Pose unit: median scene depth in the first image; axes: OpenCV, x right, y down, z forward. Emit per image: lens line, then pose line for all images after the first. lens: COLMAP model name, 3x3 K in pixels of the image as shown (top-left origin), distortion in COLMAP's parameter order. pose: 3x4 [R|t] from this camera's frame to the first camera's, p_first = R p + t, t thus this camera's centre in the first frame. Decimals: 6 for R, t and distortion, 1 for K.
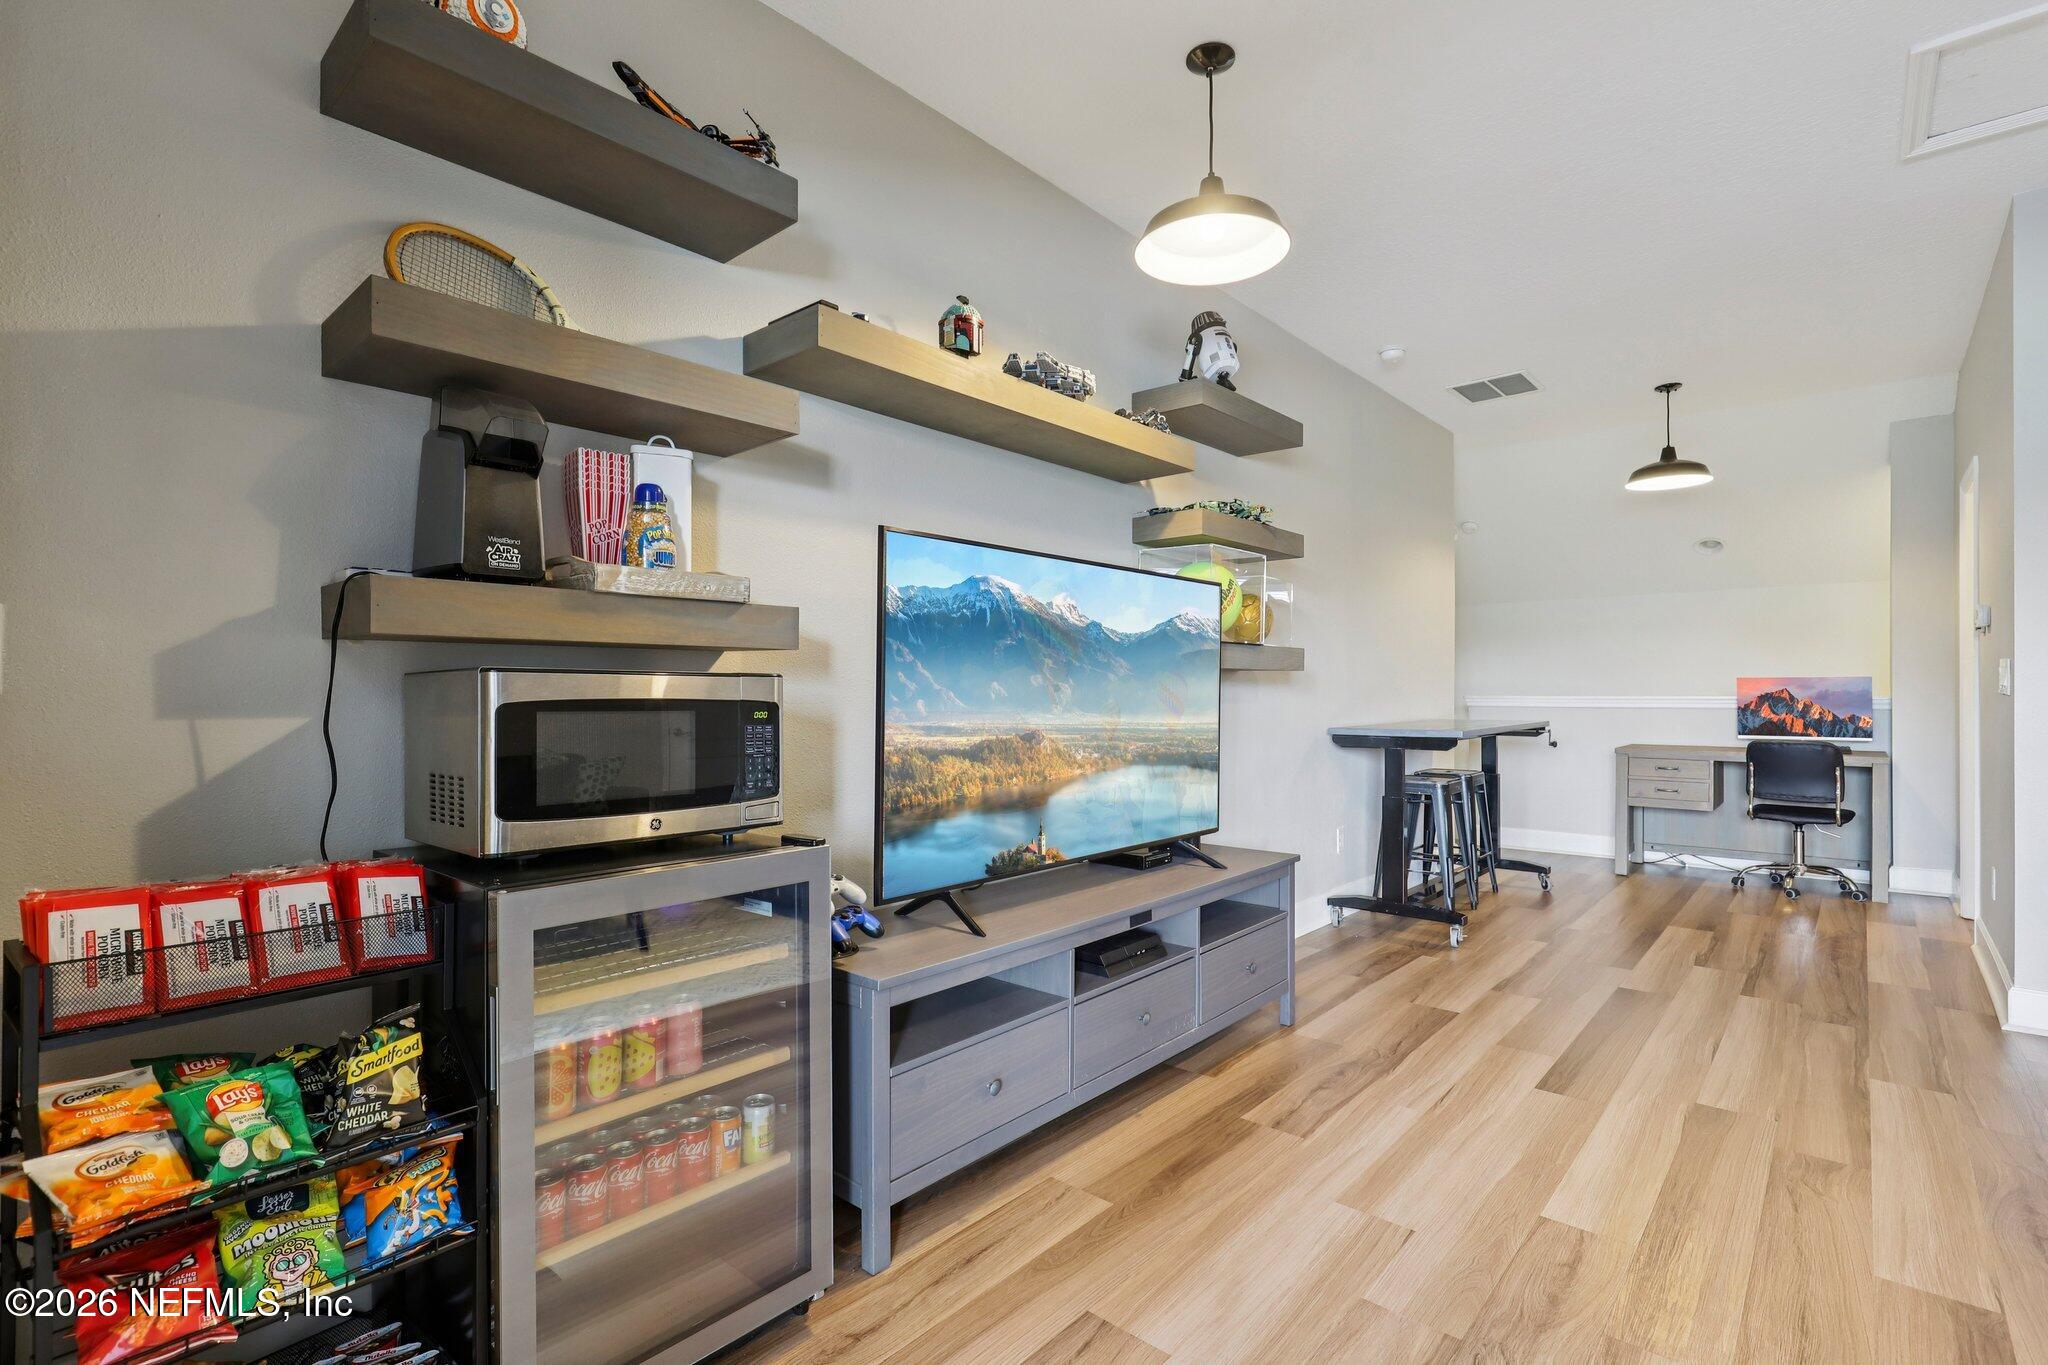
lens RADIAL K [[966.3, 0, 1024.8], [0, 966.3, 689.8], [0, 0, 1]] dist [0.000896, -0.000343]
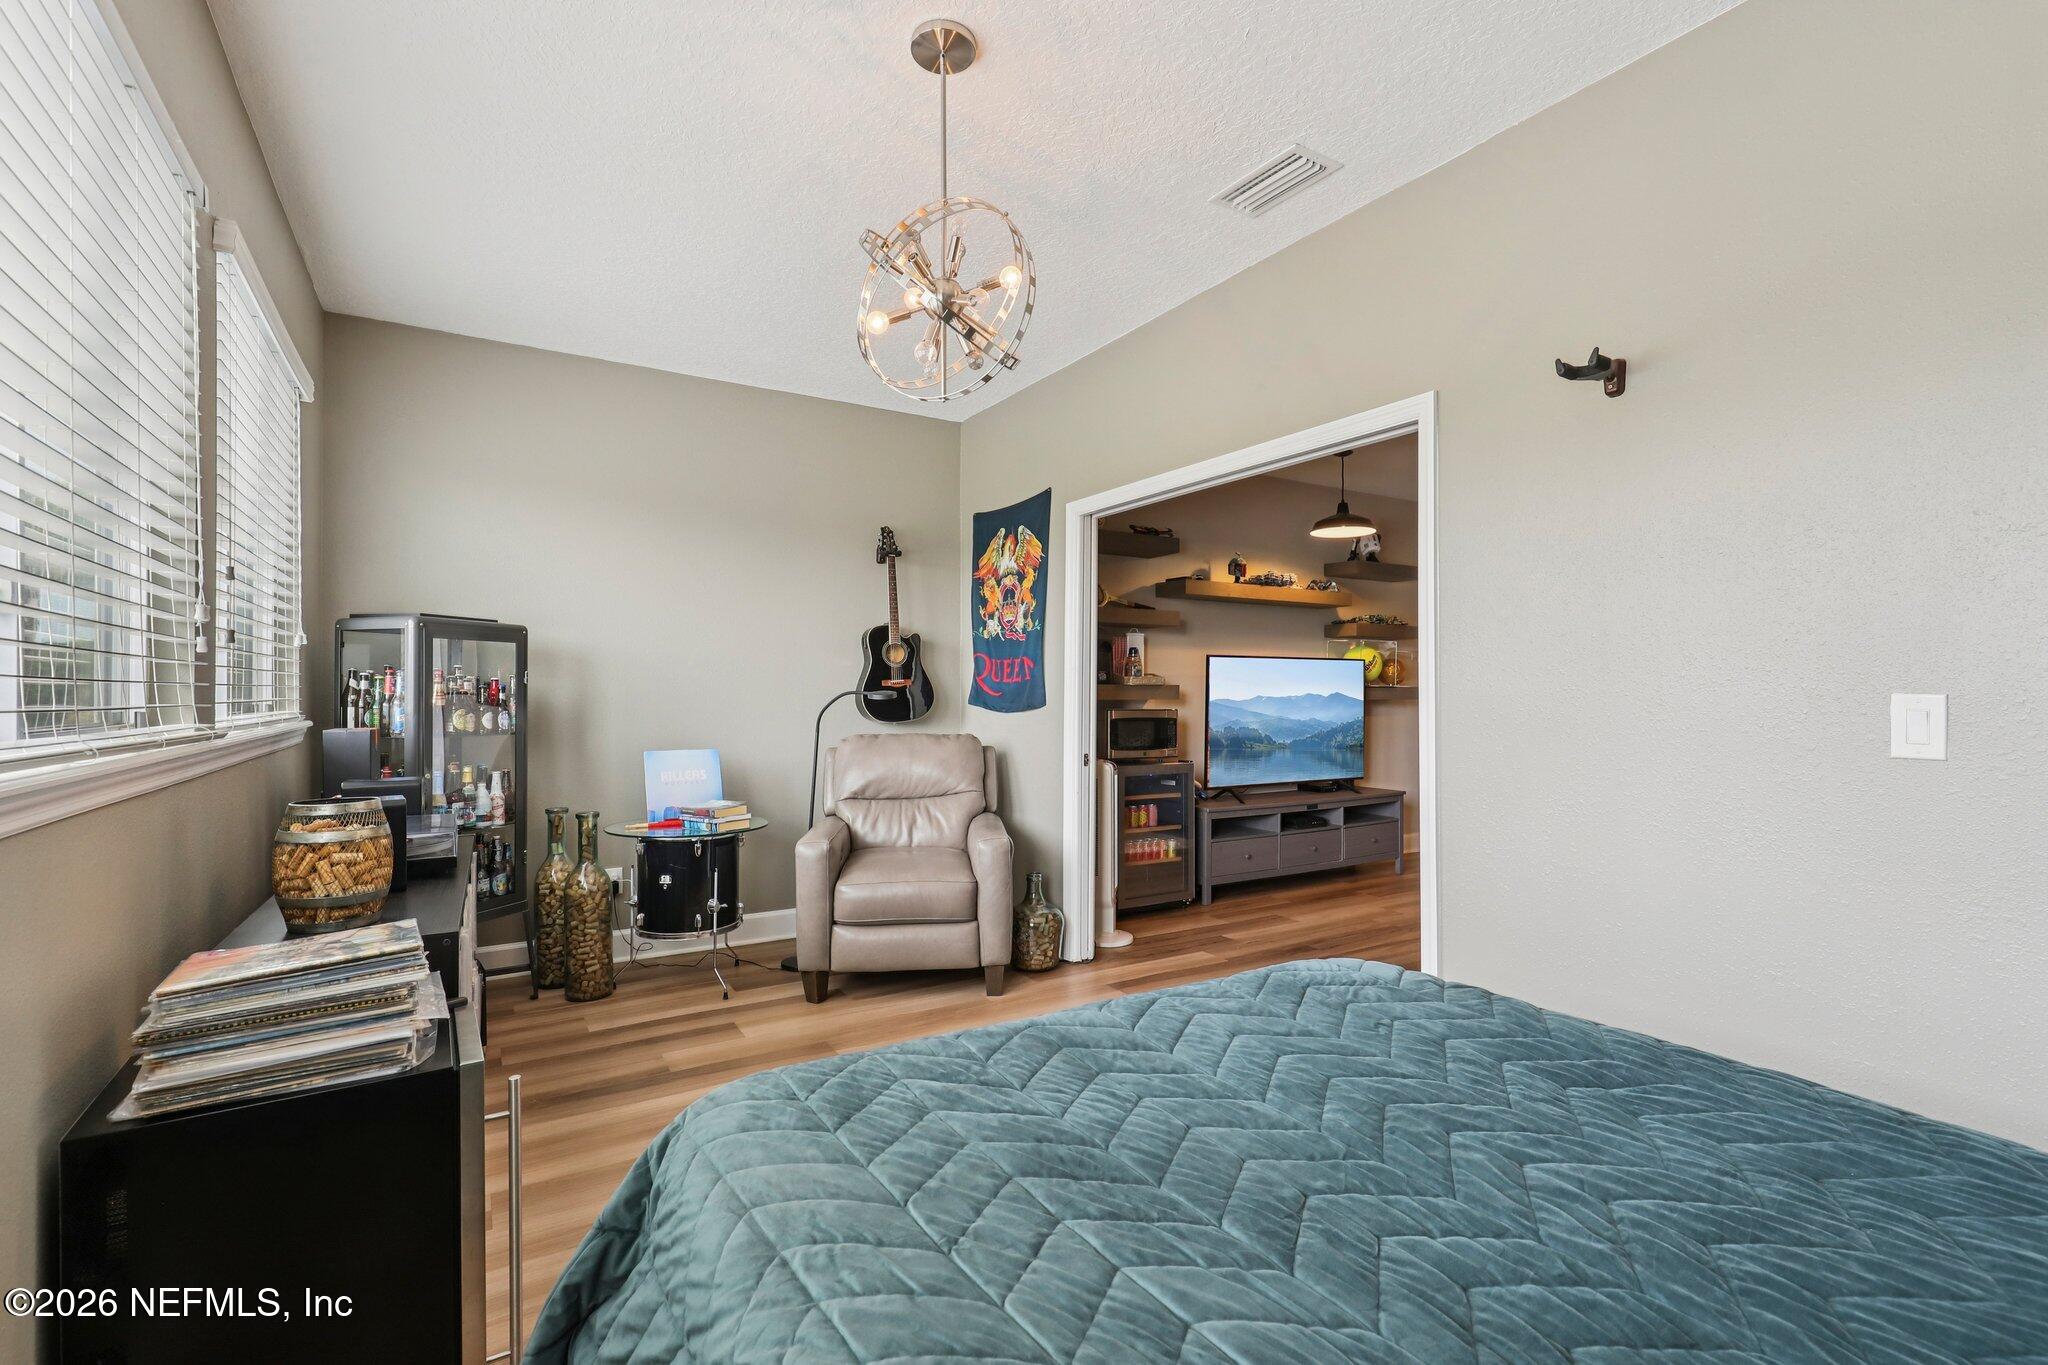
lens RADIAL K [[928.6, 0, 1033.4], [0, 928.6, 689.2], [0, 0, 1]] dist [0.000765, -0.000490]
pose [[0.955996, 0.002207, -0.293370, 0.100305], [-0.003201, 0.999991, -0.002908, -0.037772], [0.293361, 0.003719, 0.955995, -1.083859]]
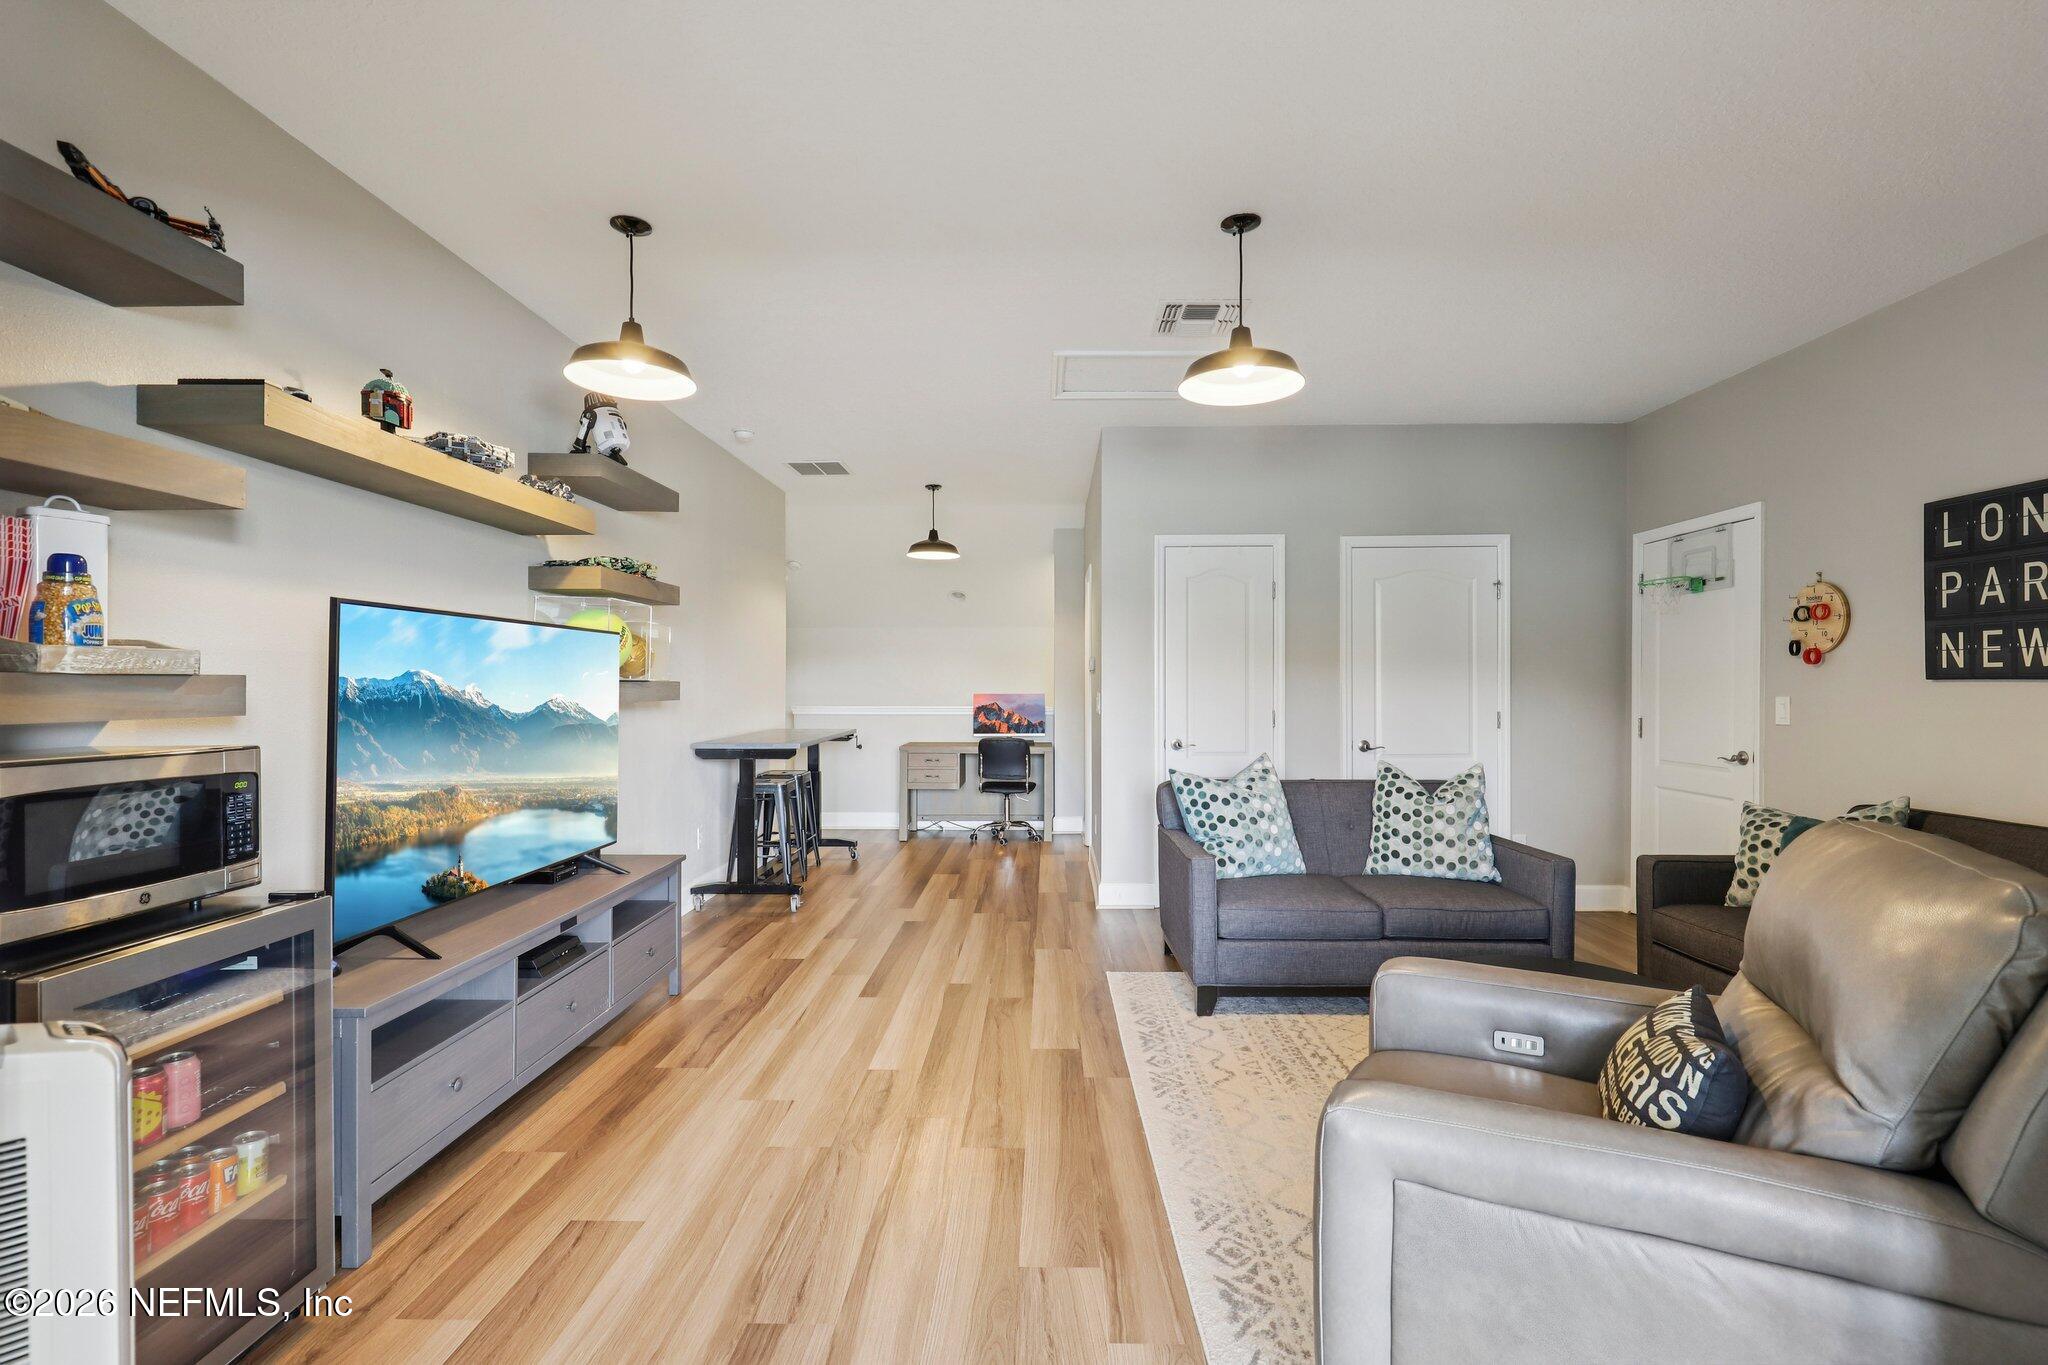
lens RADIAL K [[928.6, 0, 1033.4], [0, 928.6, 689.2], [0, 0, 1]] dist [0.000765, -0.000490]
pose [[0.765991, -0.000834, 0.642850, -0.136288], [-0.001744, 0.999993, 0.003375, -0.045000], [-0.642848, -0.003706, 0.765984, -0.191285]]
